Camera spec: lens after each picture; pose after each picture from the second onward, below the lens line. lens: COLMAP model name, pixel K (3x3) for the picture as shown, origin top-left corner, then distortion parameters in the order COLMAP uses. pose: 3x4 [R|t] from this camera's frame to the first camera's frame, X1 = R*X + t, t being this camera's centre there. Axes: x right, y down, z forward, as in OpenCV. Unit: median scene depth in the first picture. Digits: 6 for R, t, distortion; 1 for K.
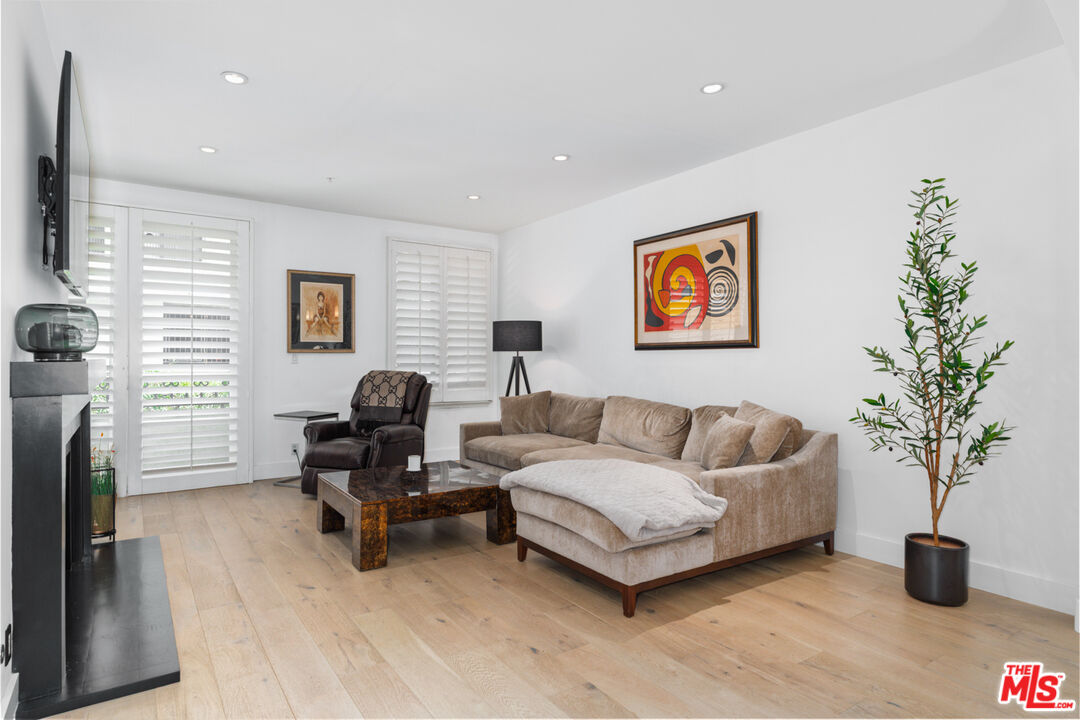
lens RADIAL K [[605.7, 0, 536.8], [0, 605.7, 357.8], [0, 0, 1]] dist [-0.002694, -0.000829]
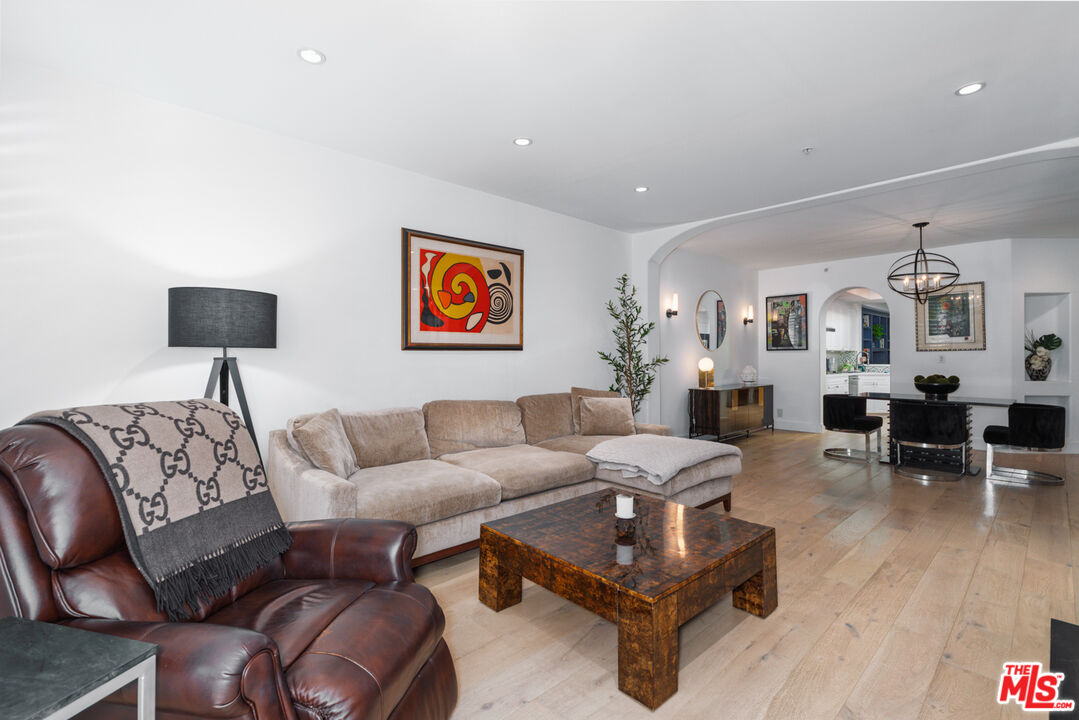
lens RADIAL K [[490.4, 0, 537.9], [0, 490.4, 356.3], [0, 0, 1]] dist [-0.004181, 0.000187]
pose [[-0.163352, -0.004138, 0.986559, -0.706588], [0.000074, 0.999991, 0.004207, -0.007341], [-0.986568, 0.000761, -0.163350, 1.109051]]
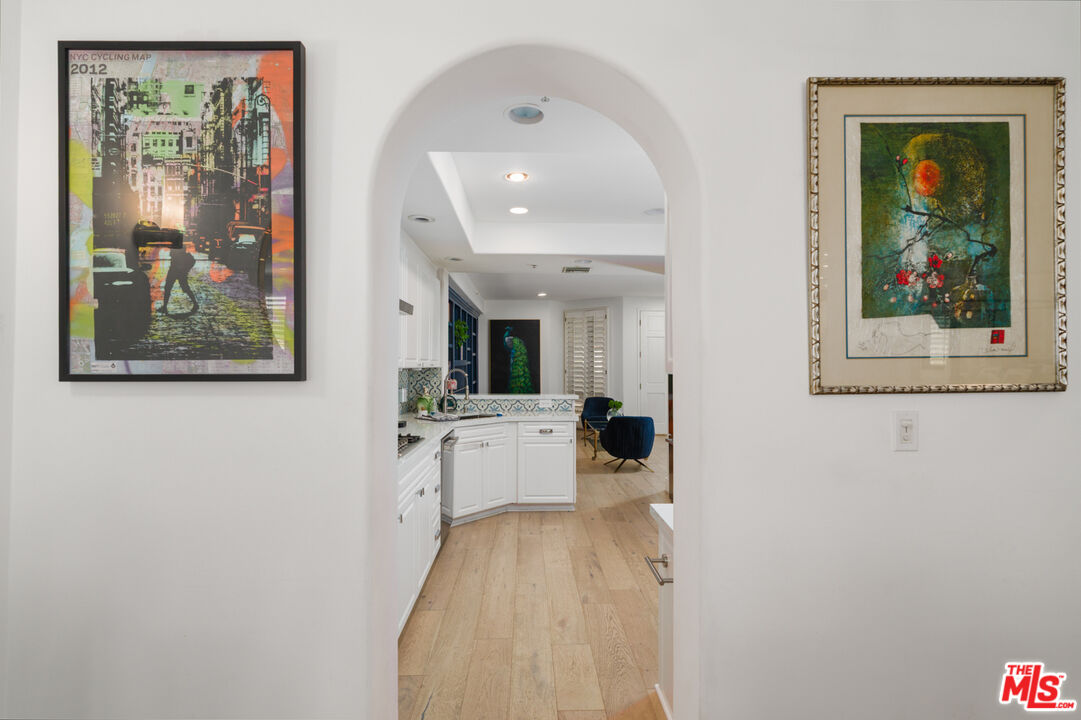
lens RADIAL K [[514.3, 0, 535.4], [0, 514.3, 360.7], [0, 0, 1]] dist [-0.000907, -0.000001]
pose [[-0.838564, -0.003398, 0.544792, 0.600748], [-0.007586, 0.999956, -0.005440, -0.035234], [-0.544750, -0.008695, -0.838553, 0.037407]]
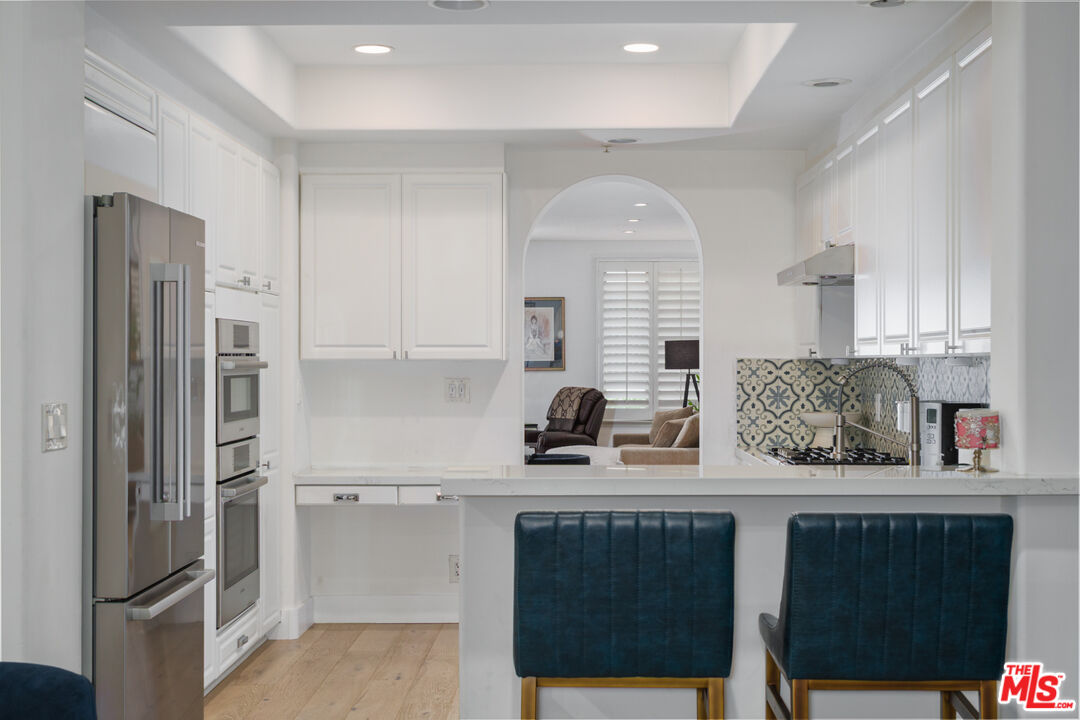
lens RADIAL K [[1511.1, 0, 540.0], [0, 1511.1, 360.0], [0, 0, 1]] dist [0.013569, 0.013106]
pose [[0.813989, -0.008110, -0.580823, 1.732216], [0.007715, 0.999965, -0.003151, -0.026808], [0.580828, -0.001917, 0.814024, -1.708477]]
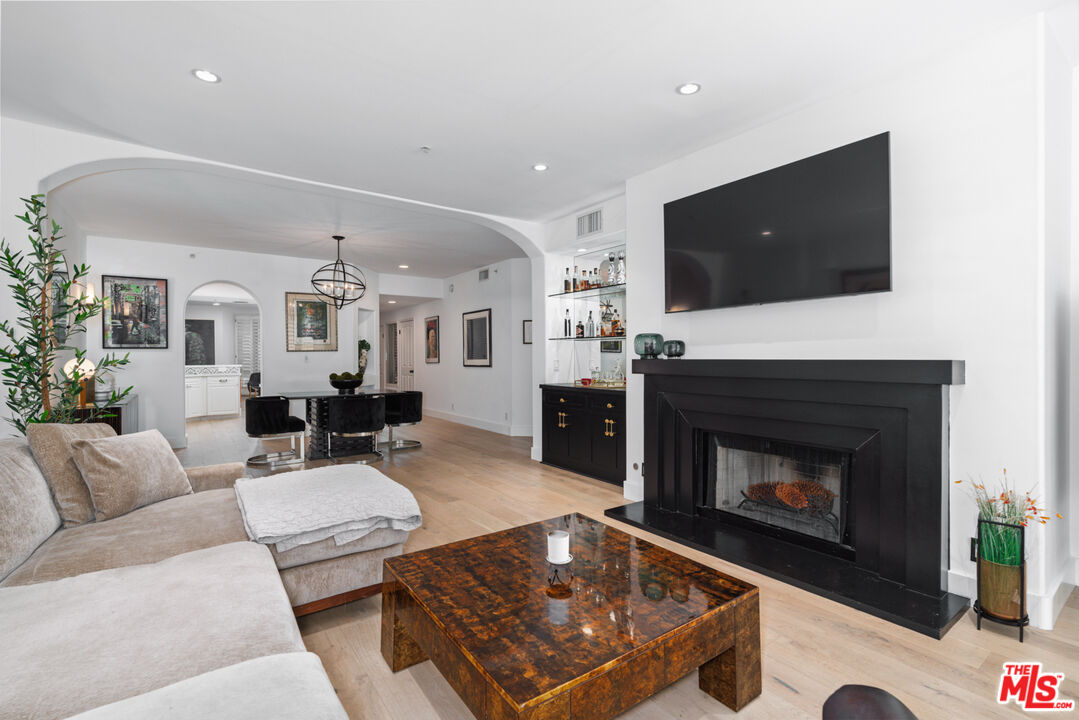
lens RADIAL K [[484.7, 0, 542.5], [0, 484.7, 357.9], [0, 0, 1]] dist [-0.000665, 0.000006]
pose [[-0.999136, -0.001781, -0.041521, -0.160566], [-0.001883, 0.999995, 0.002420, -0.001370], [0.041516, 0.002496, -0.999135, 1.335410]]
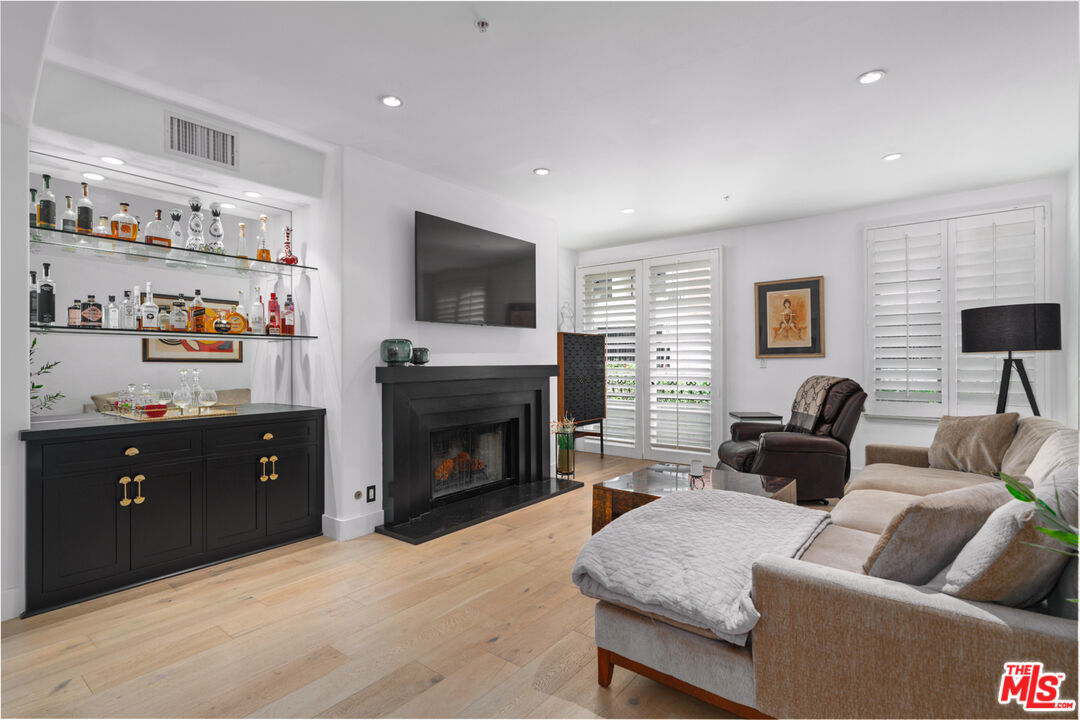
lens RADIAL K [[513.8, 0, 534.9], [0, 513.8, 360.7], [0, 0, 1]] dist [-0.000907, -0.000001]
pose [[0.298815, -0.007900, -0.954278, 0.492865], [0.006680, 0.999959, -0.006187, -0.000677], [0.954288, -0.004526, 0.298855, 0.447675]]
